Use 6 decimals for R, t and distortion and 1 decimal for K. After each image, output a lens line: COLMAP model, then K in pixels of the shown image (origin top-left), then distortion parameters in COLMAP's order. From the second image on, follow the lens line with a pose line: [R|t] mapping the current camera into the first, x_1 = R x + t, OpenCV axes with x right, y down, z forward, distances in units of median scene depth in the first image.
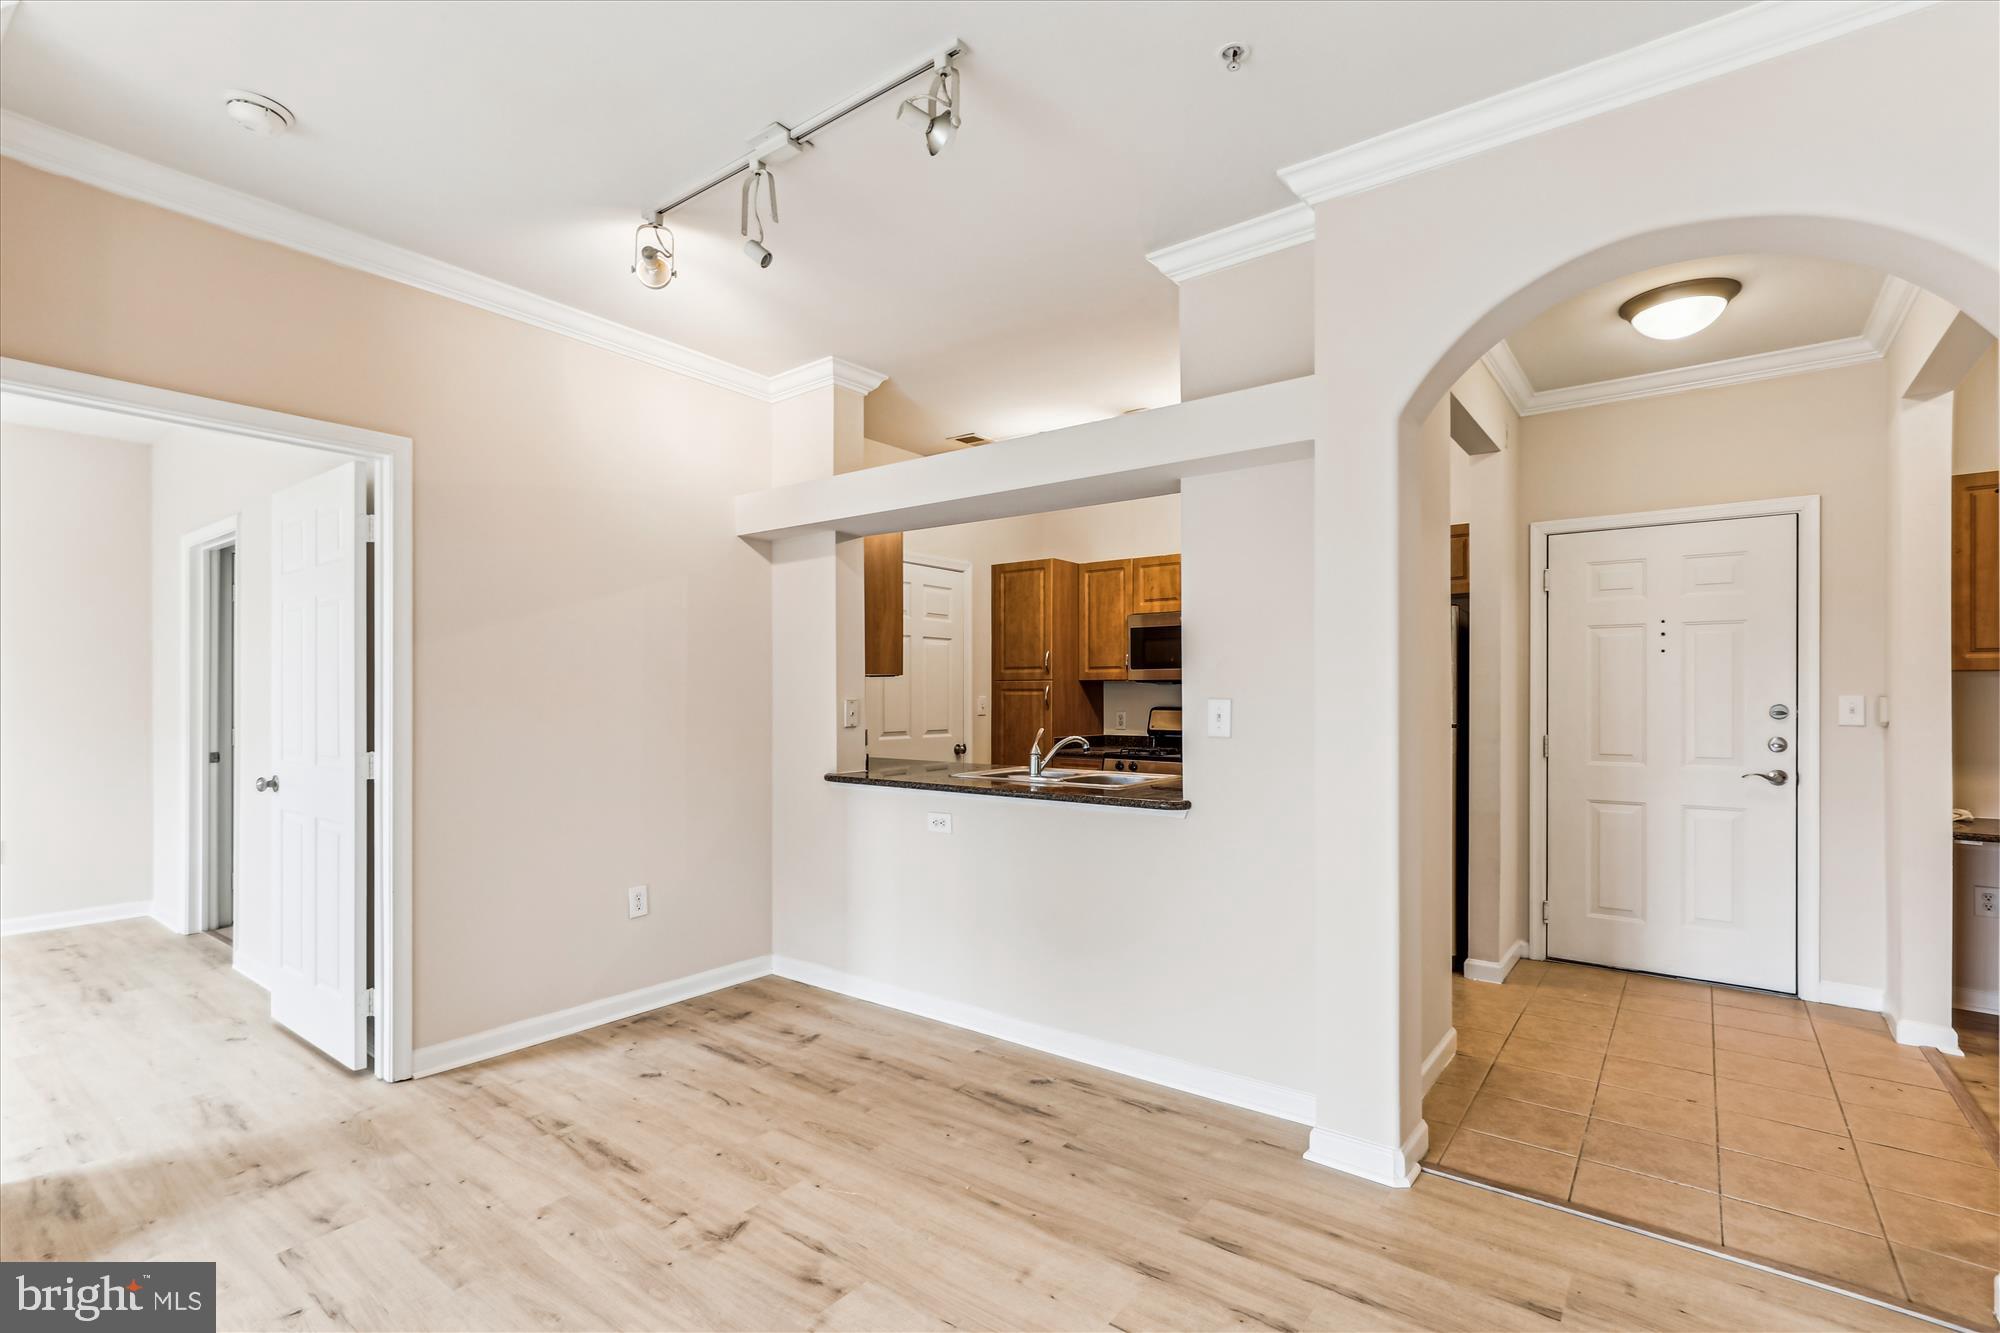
lens RADIAL K [[927.8, 0, 997.3], [0, 927.8, 692.2], [0, 0, 1]] dist [-0.006105, 0.006467]
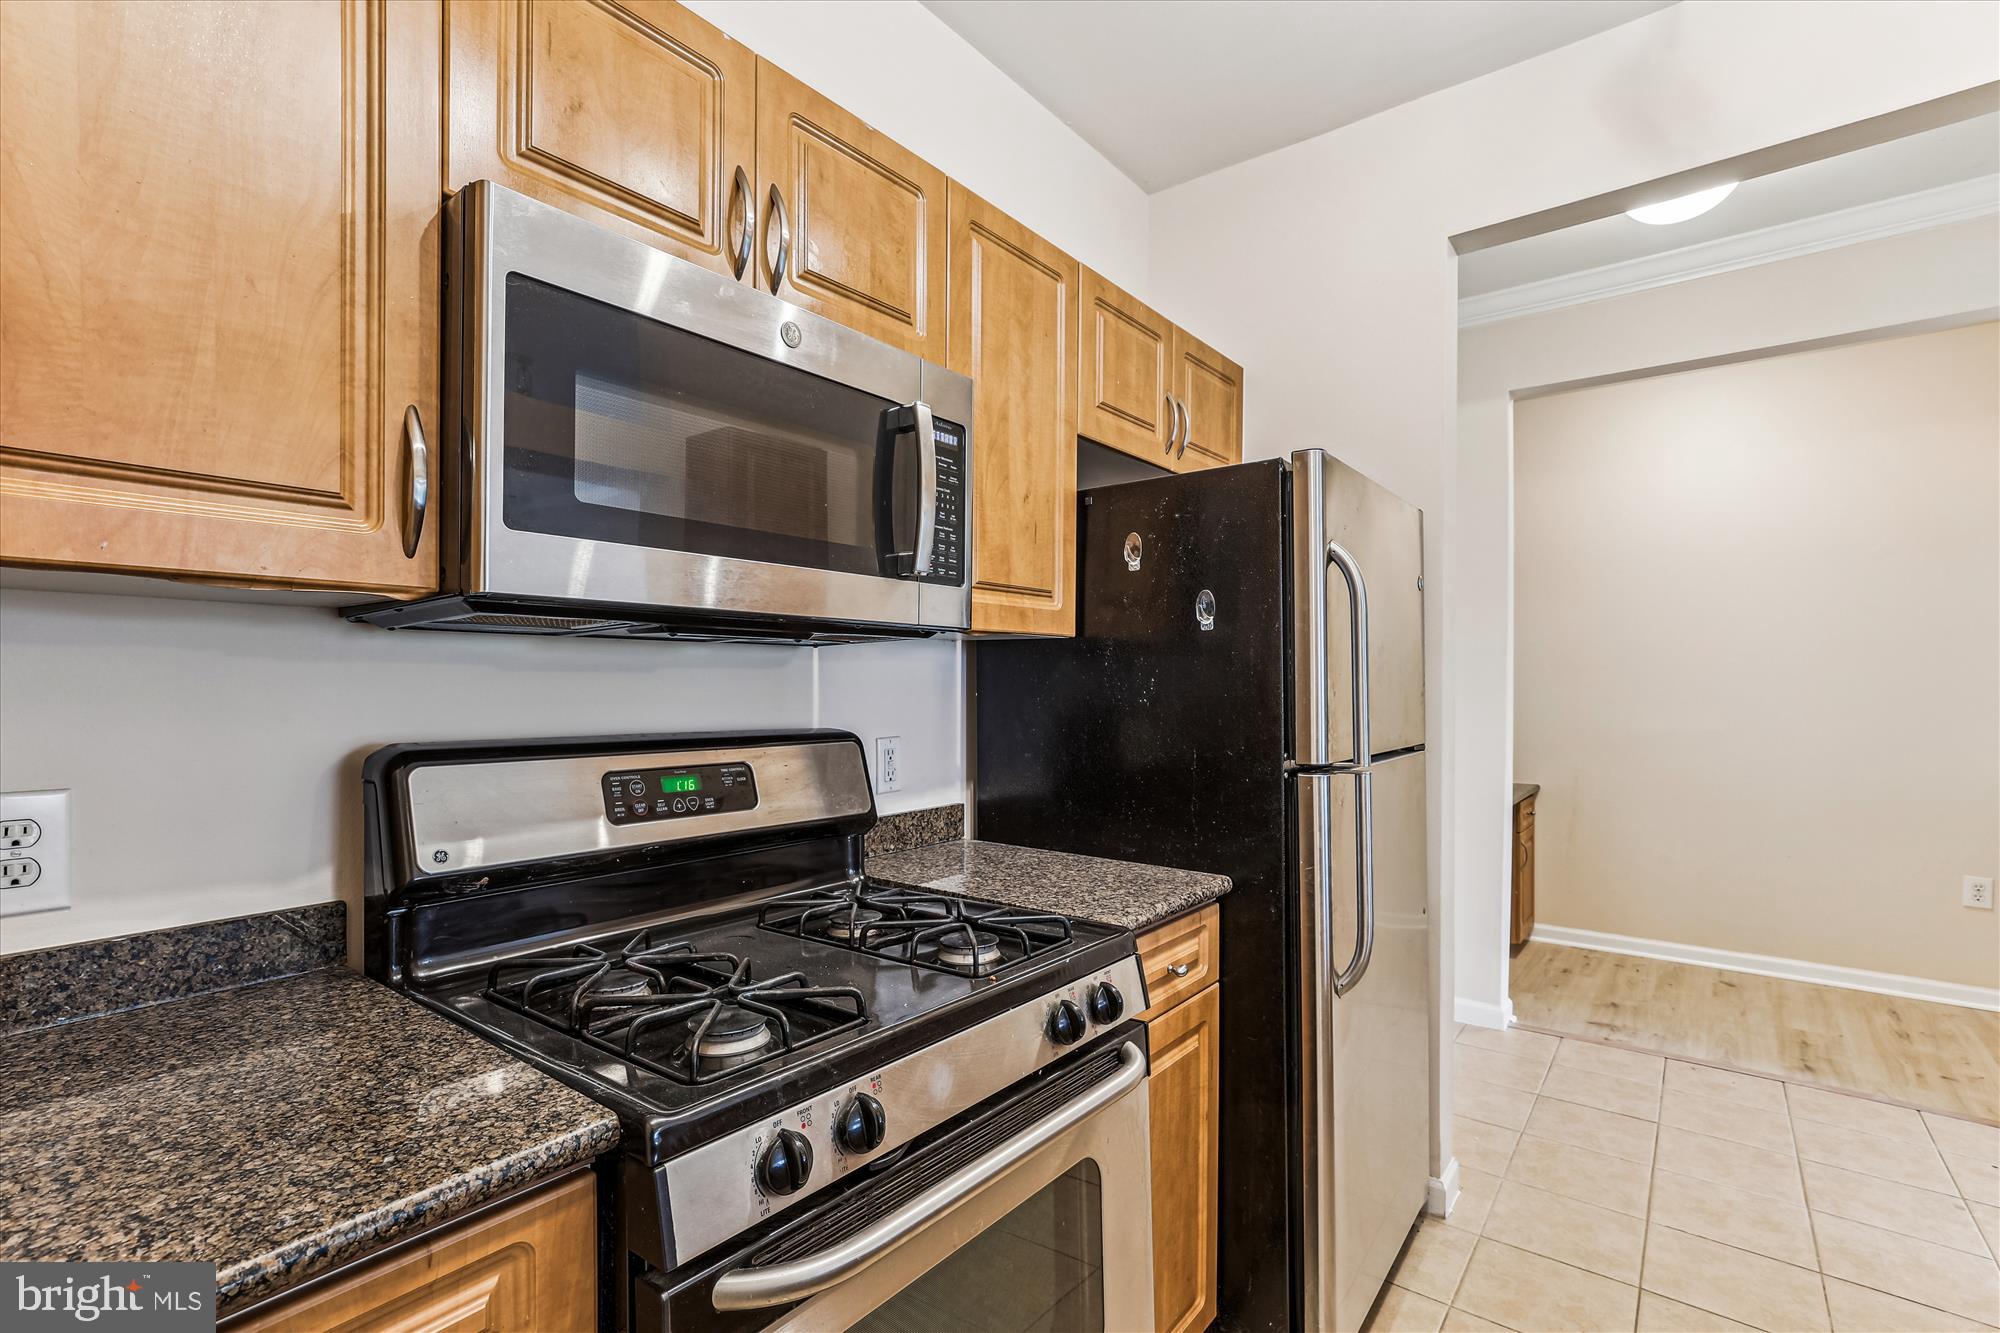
lens RADIAL K [[927.8, 0, 1010.0], [0, 927.8, 681.5], [0, 0, 1]] dist [-0.006105, 0.006467]
pose [[-0.008717, -0.000383, 0.999962, -0.025905], [-0.007737, 0.999970, 0.000316, 0.002550], [-0.999932, -0.007733, -0.008720, 1.427794]]
